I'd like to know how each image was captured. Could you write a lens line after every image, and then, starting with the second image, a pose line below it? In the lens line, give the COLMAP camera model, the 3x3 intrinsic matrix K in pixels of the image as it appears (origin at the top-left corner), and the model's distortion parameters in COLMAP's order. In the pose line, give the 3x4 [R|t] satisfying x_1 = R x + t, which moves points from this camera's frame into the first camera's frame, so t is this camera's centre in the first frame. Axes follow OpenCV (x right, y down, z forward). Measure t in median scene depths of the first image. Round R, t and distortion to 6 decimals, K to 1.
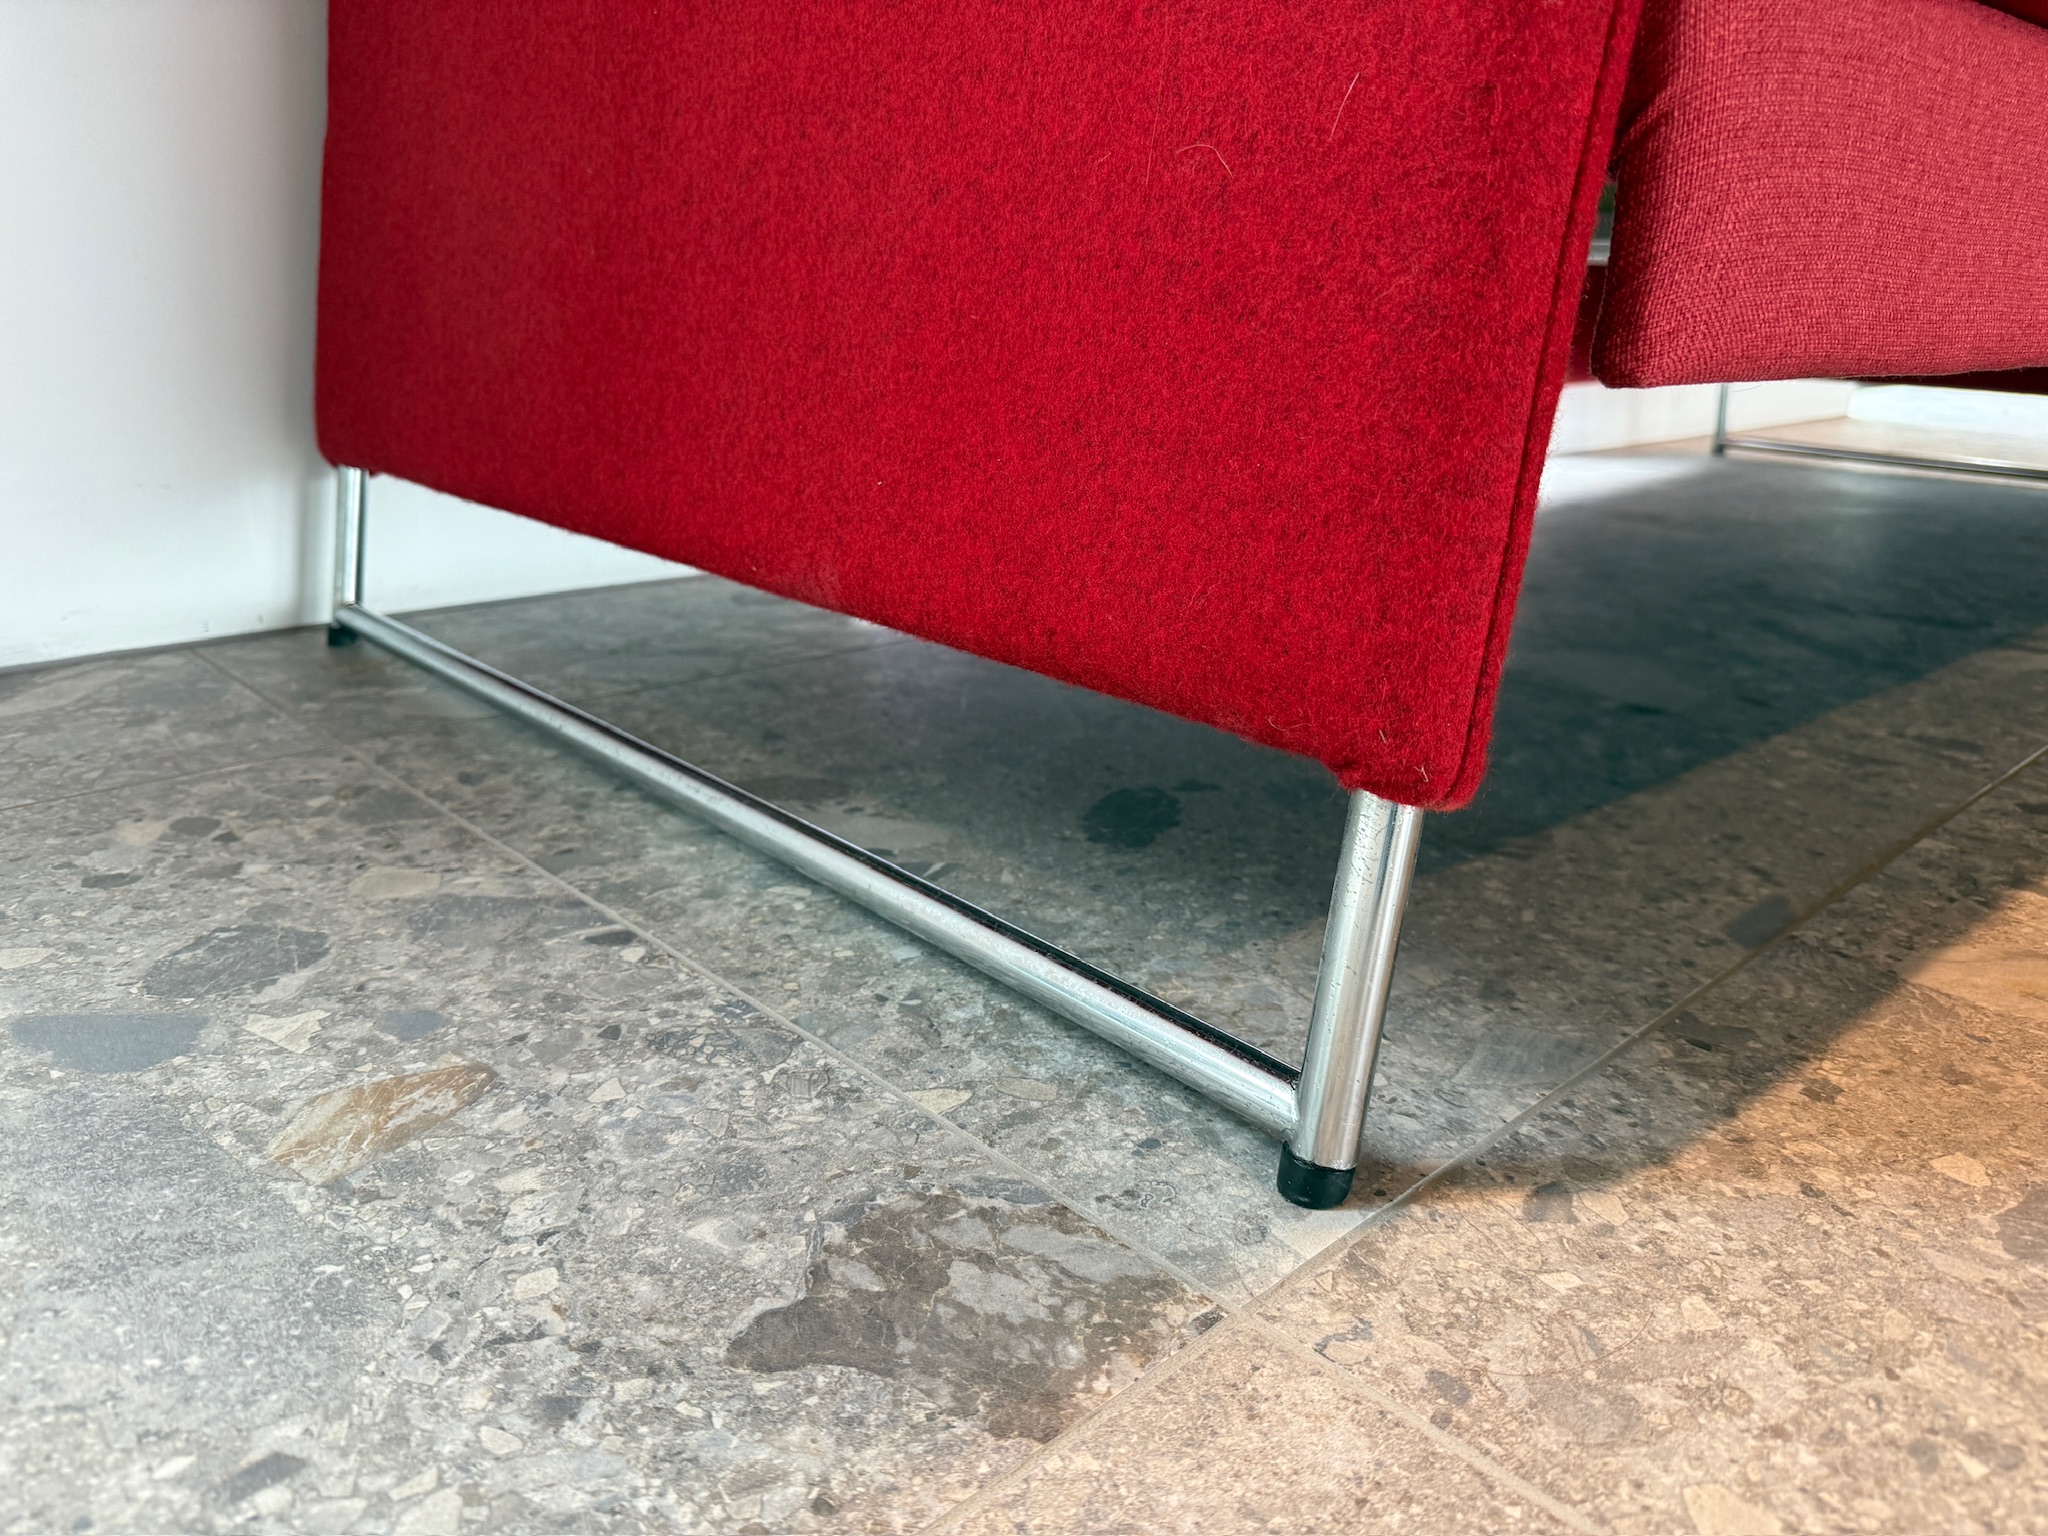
lens RADIAL K [[1465.6, 0, 1026.1], [0, 1465.6, 767.4], [0, 0, 1]] dist [0.019741, -0.030819]
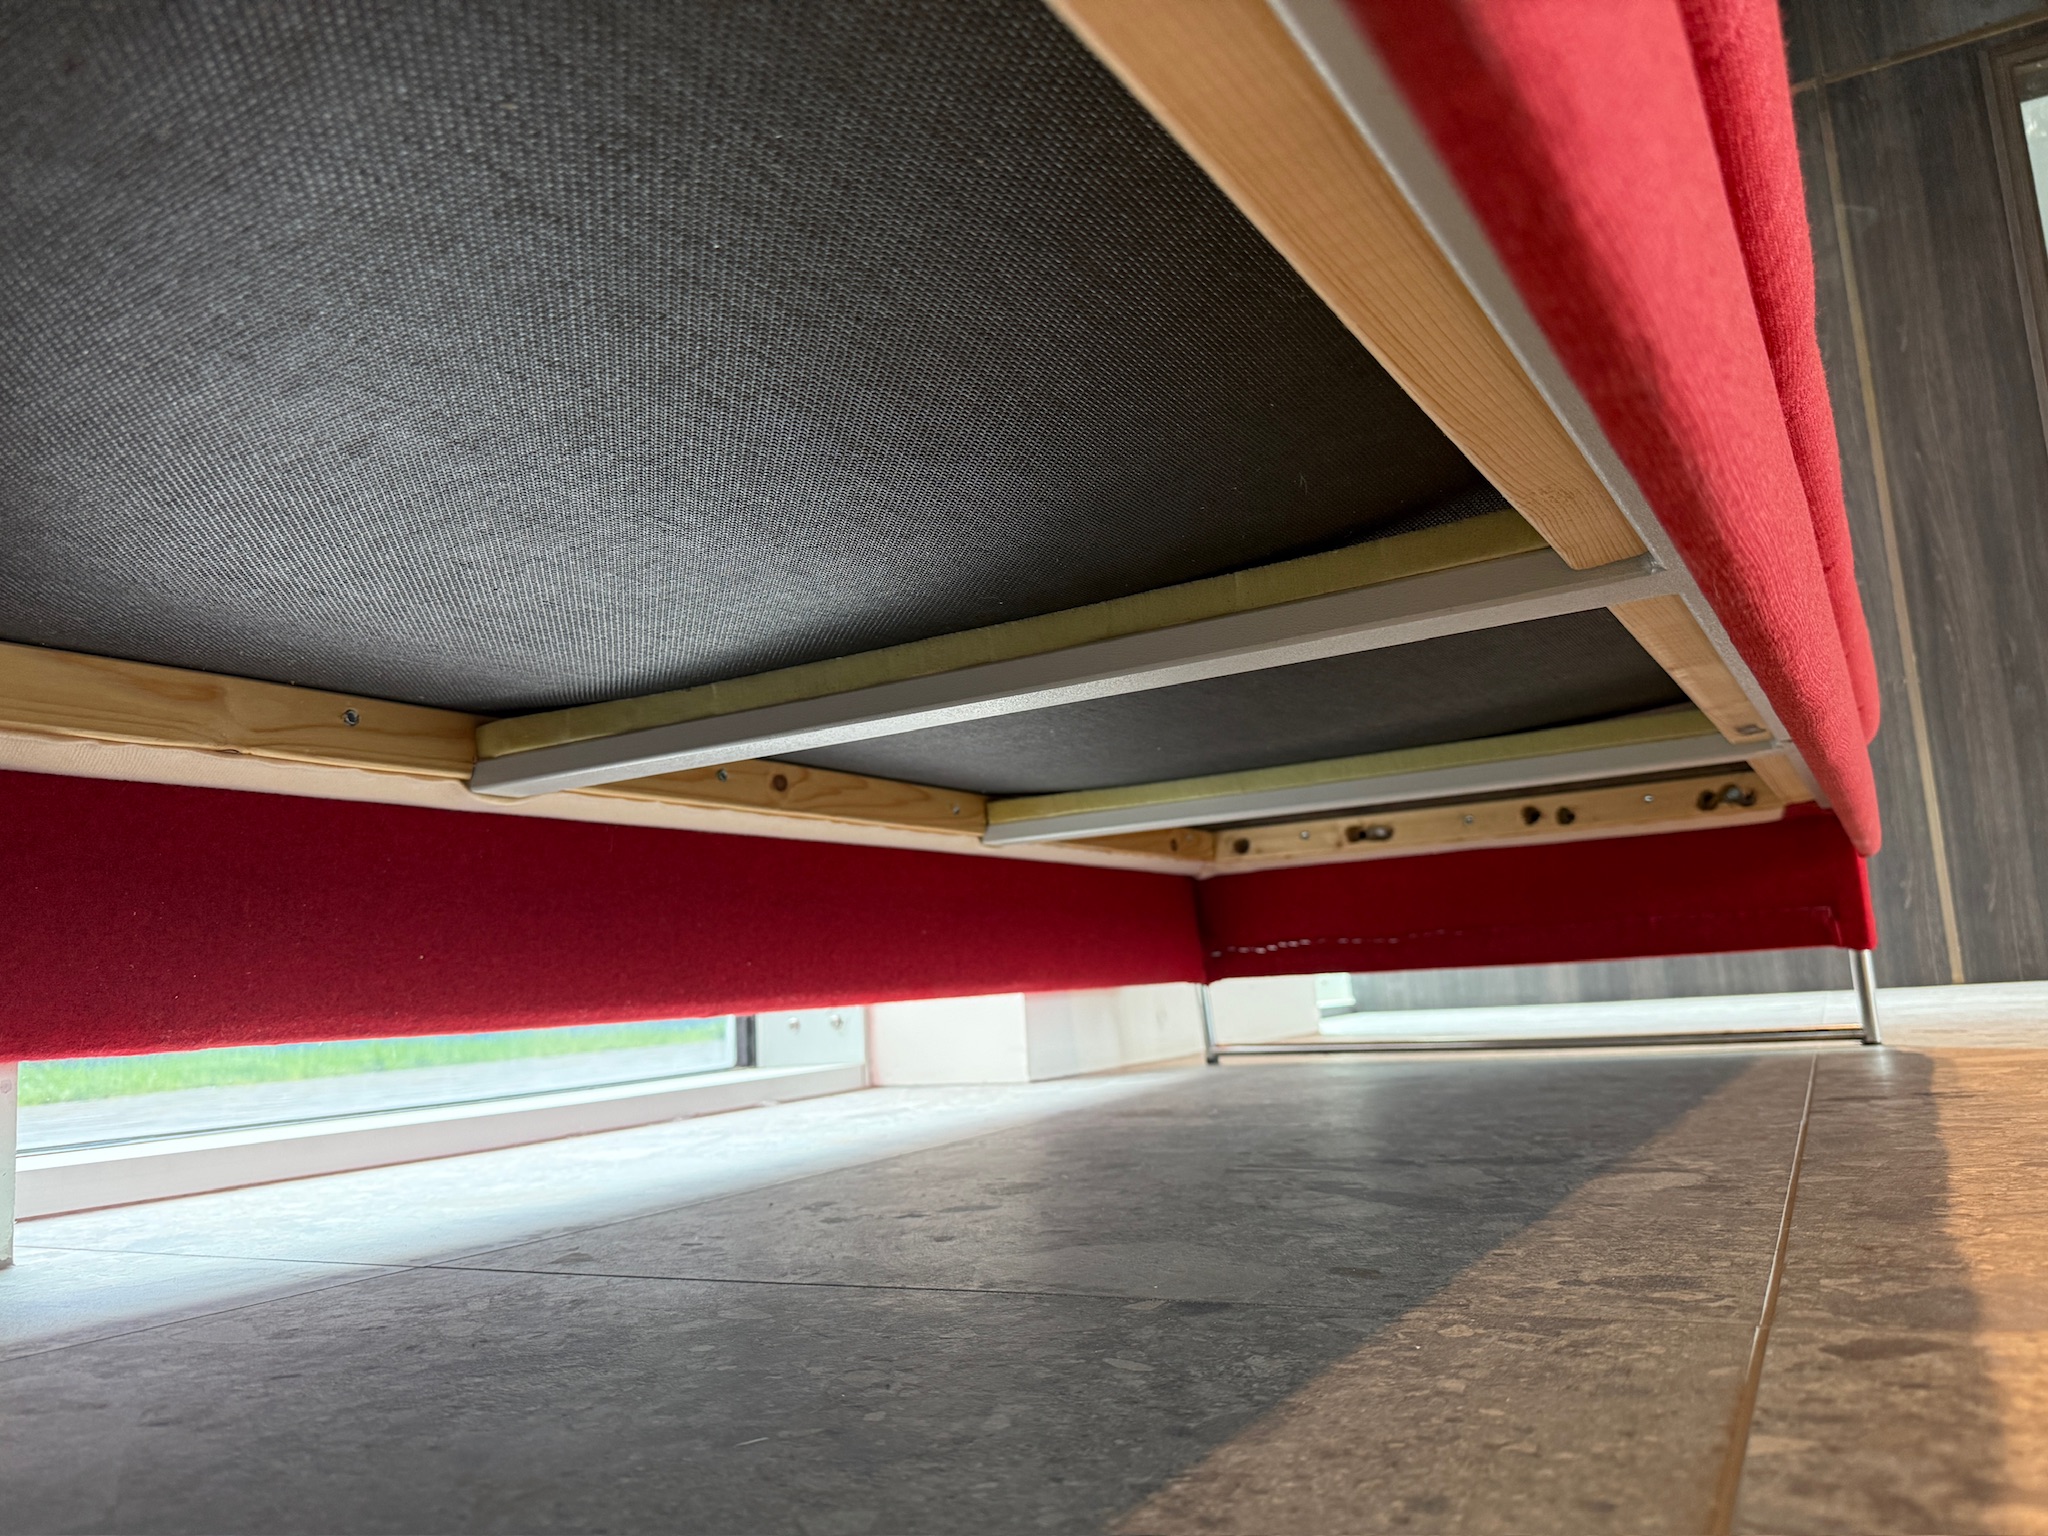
lens RADIAL K [[1465.6, 0, 1022.7], [0, 1465.6, 773.9], [0, 0, 1]] dist [0.019741, -0.030819]
pose [[0.947550, -0.026104, 0.318541, 0.158868], [0.171380, 0.882757, -0.437457, 0.018922], [-0.269775, 0.469104, 0.840930, 0.396571]]
